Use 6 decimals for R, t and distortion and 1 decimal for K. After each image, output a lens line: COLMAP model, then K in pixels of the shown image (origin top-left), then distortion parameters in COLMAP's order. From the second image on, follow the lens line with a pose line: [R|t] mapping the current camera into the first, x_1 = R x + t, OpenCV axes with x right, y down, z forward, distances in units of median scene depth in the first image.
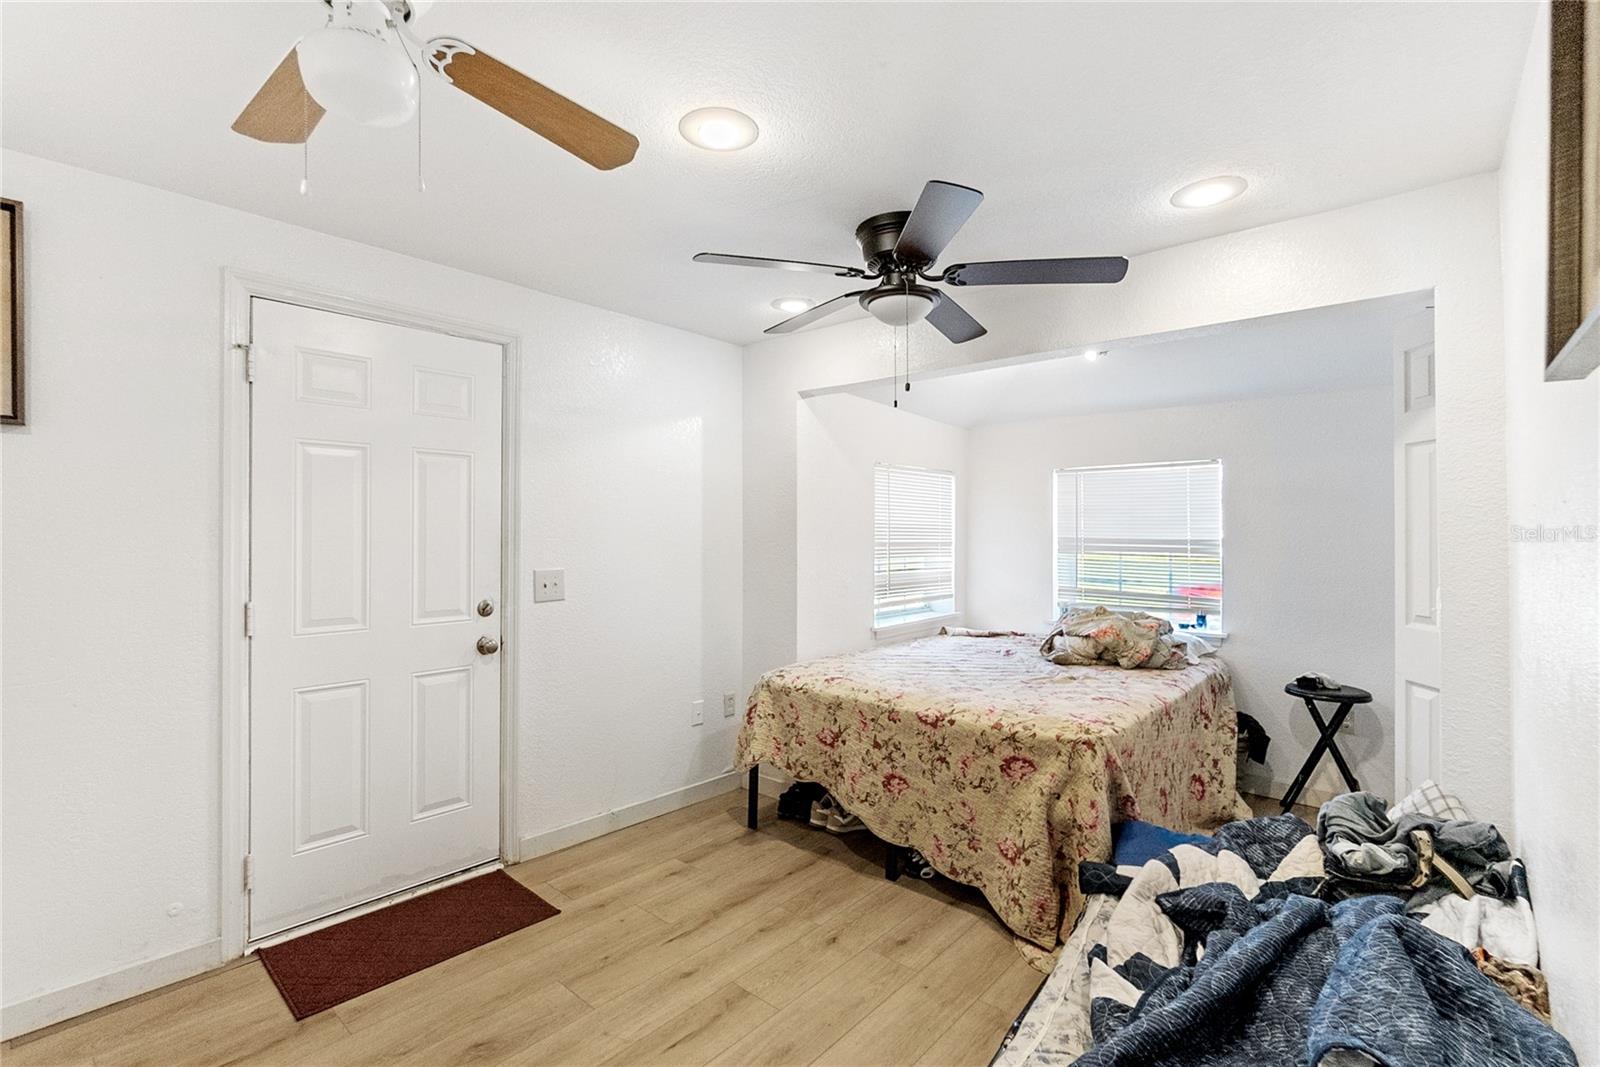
lens RADIAL K [[726.5, 0, 801.0], [0, 726.5, 533.5], [0, 0, 1]] dist [-0.009821, 0.001487]
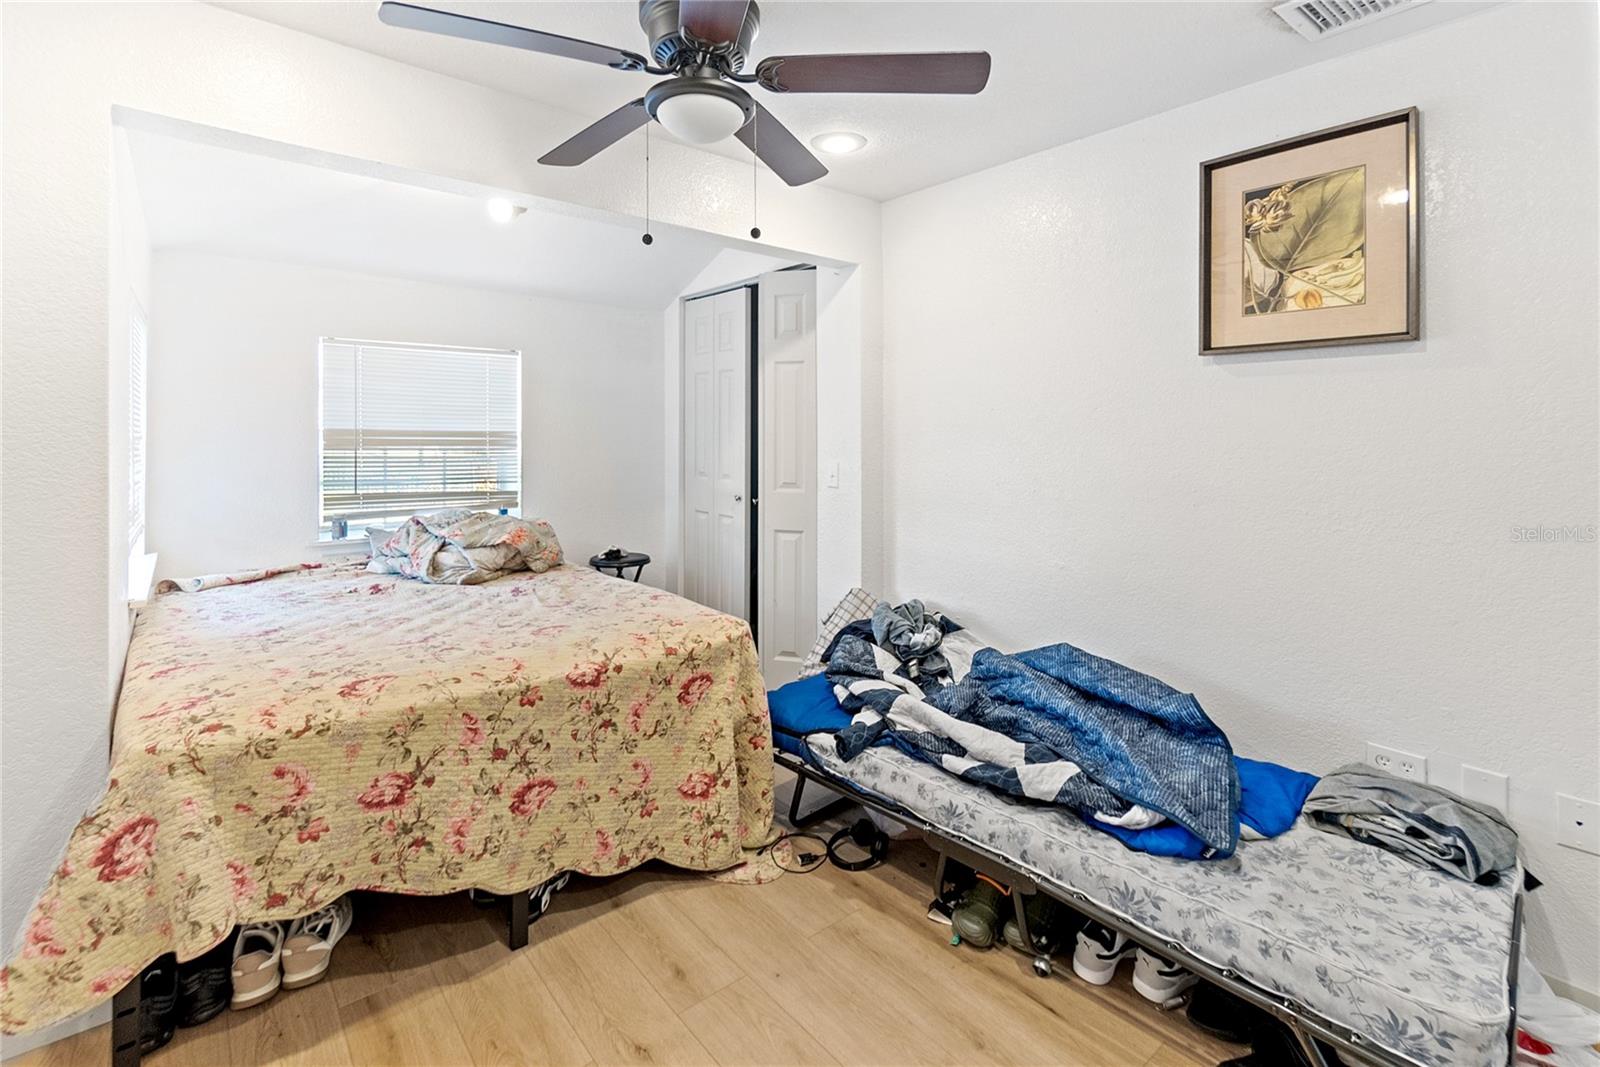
lens RADIAL K [[726.5, 0, 782.1], [0, 726.5, 431.3], [0, 0, 1]] dist [-0.009821, 0.001487]
pose [[0.163105, -0.000678, 0.986608, -0.489501], [-0.004326, 0.999990, 0.001402, 0.007222], [-0.986599, -0.004497, 0.163101, 0.666325]]
